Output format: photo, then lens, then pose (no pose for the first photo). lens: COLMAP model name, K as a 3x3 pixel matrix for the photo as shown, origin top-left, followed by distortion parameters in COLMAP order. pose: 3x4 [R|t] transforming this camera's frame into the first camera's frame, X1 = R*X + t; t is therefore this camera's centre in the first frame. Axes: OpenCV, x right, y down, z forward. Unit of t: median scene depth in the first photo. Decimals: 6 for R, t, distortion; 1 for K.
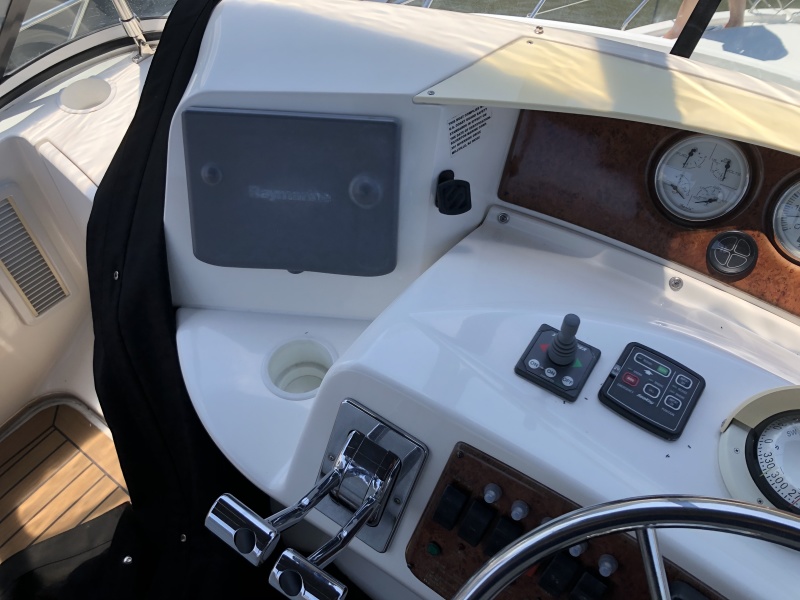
lens RADIAL K [[644.2, 0, 400.0], [0, 644.2, 300.0], [0, 0, 1]] dist [0.004760, -0.000651]
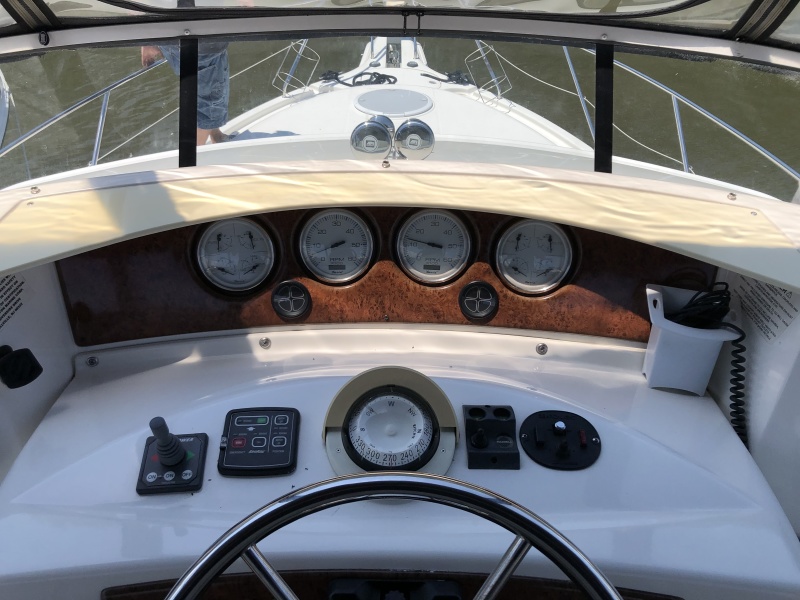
lens RADIAL K [[644.2, 0, 400.0], [0, 644.2, 300.0], [0, 0, 1]] dist [0.004760, -0.000651]
pose [[0.791759, -0.421400, 0.442200, 0.153286], [0.485870, 0.873213, -0.037812, 0.068874], [-0.370200, 0.244790, 0.896119, -0.122088]]
